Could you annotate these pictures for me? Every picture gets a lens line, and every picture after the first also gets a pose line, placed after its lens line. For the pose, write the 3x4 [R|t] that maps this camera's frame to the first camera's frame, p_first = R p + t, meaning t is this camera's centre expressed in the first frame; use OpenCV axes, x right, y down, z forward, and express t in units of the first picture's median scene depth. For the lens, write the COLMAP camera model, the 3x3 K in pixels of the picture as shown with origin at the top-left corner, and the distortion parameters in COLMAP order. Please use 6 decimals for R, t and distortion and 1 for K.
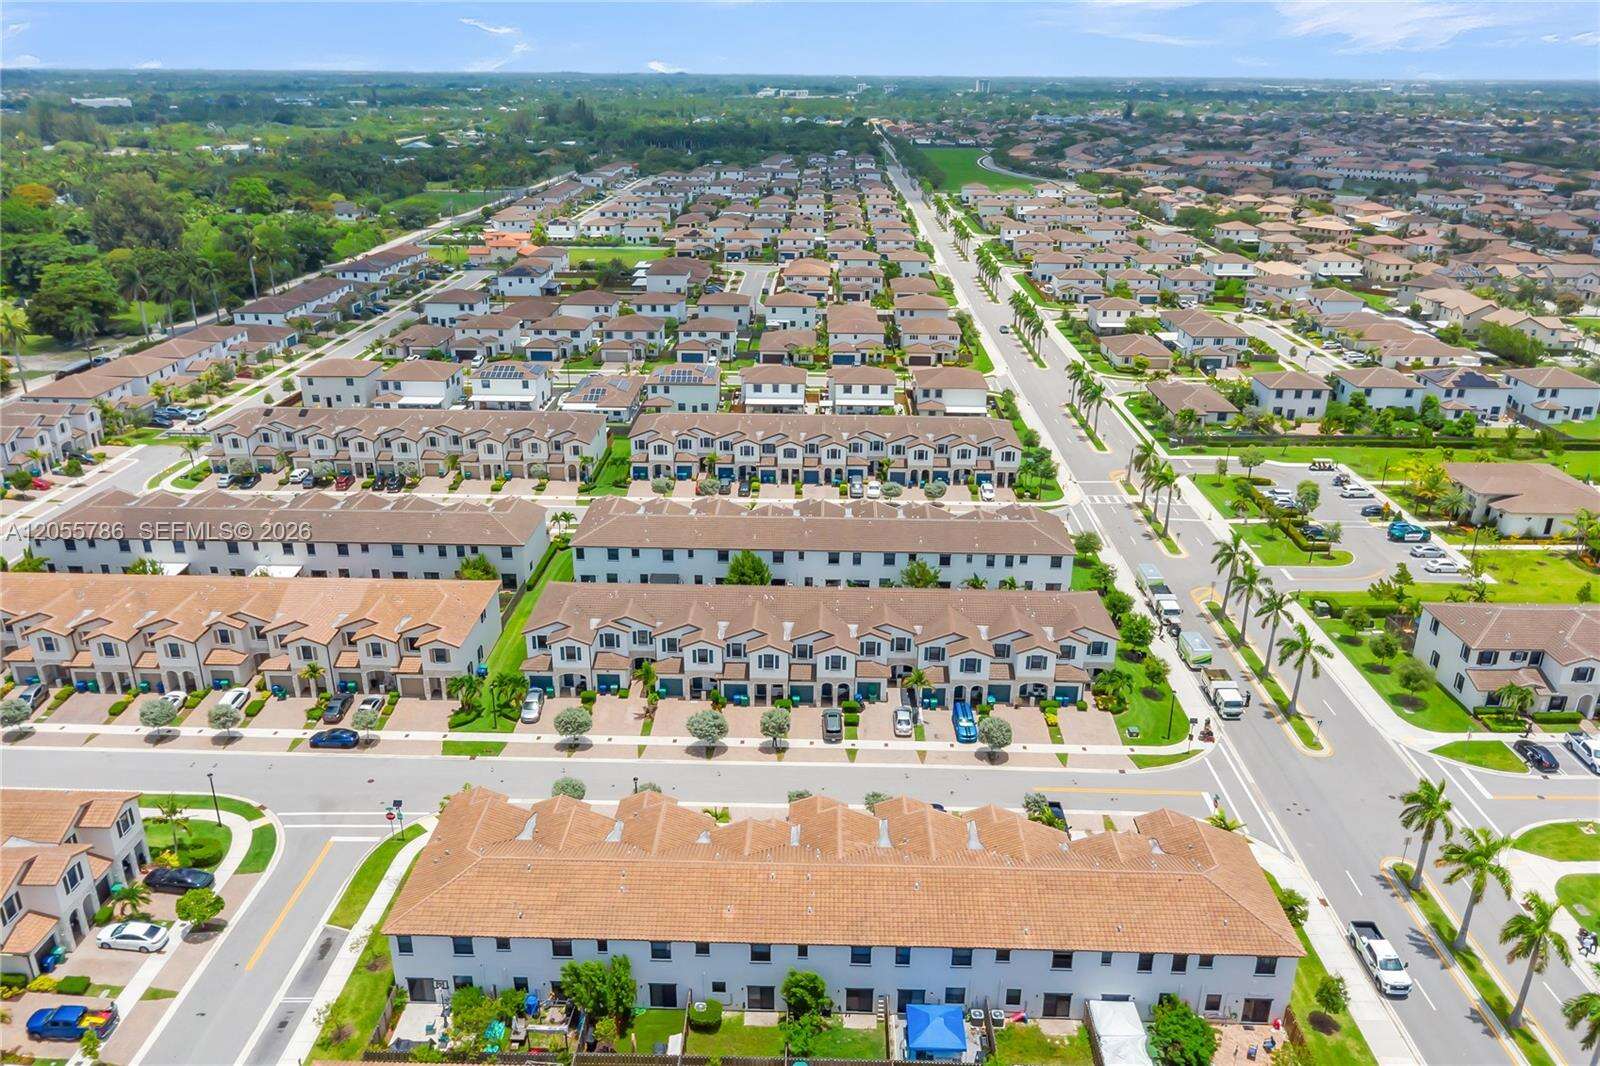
lens RADIAL K [[1155.7, 0, 801.8], [0, 1155.7, 549.8], [0, 0, 1]] dist [0.010080, -0.006808]
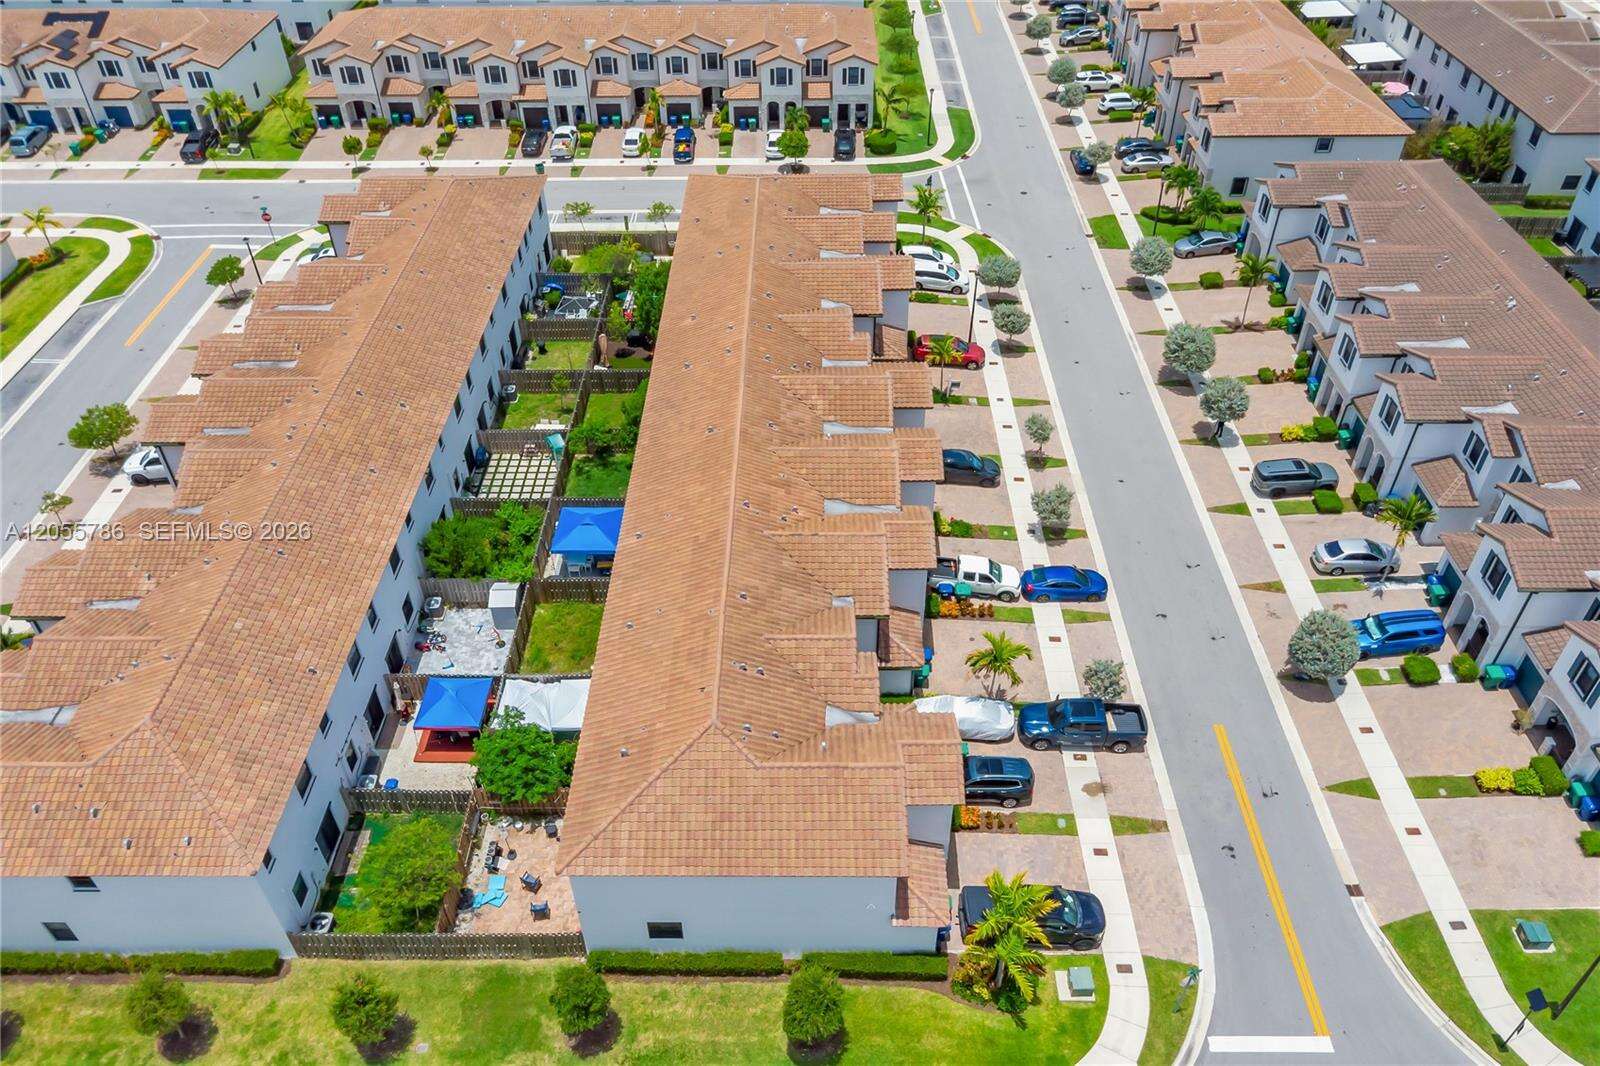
lens RADIAL K [[1167.1, 0, 800.0], [0, 1167.1, 533.0], [0, 0, 1]] dist [0.008421, -0.003971]
pose [[0.017834, 0.639393, -0.768673, 0.496227], [-0.373614, 0.717366, 0.588047, -0.088039], [0.927413, 0.276700, 0.251679, 0.601619]]
